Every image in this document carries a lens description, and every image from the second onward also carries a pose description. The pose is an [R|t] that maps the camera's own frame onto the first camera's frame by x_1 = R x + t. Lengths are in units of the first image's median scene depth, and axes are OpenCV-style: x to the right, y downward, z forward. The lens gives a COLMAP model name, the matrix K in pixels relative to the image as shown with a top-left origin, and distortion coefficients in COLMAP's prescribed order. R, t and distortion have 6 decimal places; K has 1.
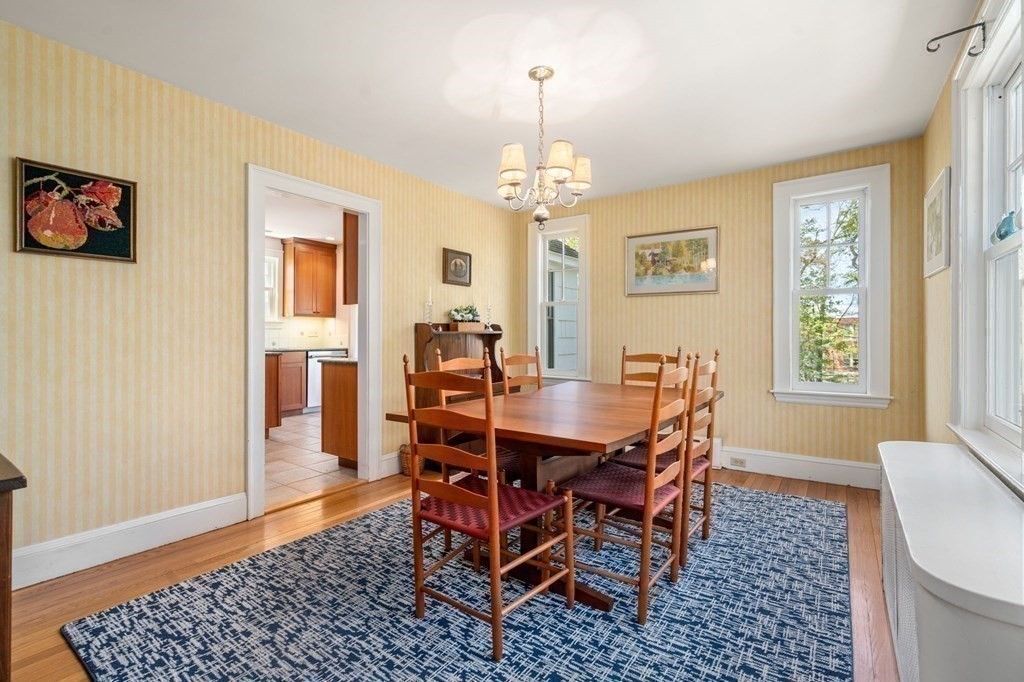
lens RADIAL K [[464.4, 0, 511.4], [0, 464.4, 333.9], [0, 0, 1]] dist [0.002708, 0.000144]
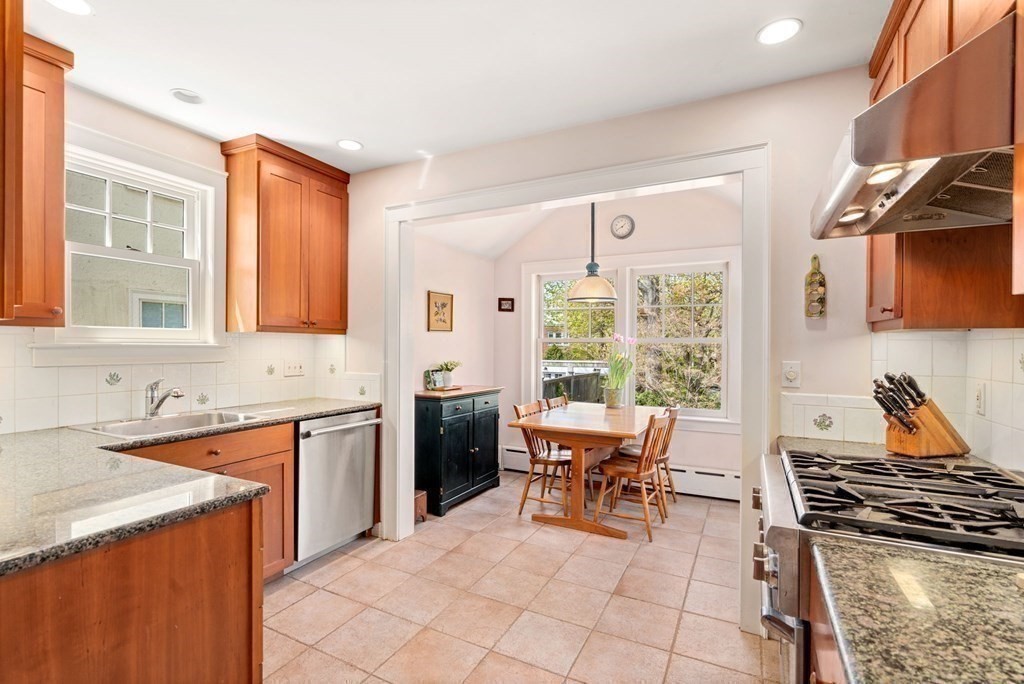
lens RADIAL K [[464.4, 0, 511.6], [0, 464.4, 347.9], [0, 0, 1]] dist [0.002708, 0.000144]
pose [[0.990463, -0.000919, 0.137779, -0.299520], [0.000409, 0.999993, 0.003732, -0.024604], [-0.137781, -0.003640, 0.990456, 0.560491]]
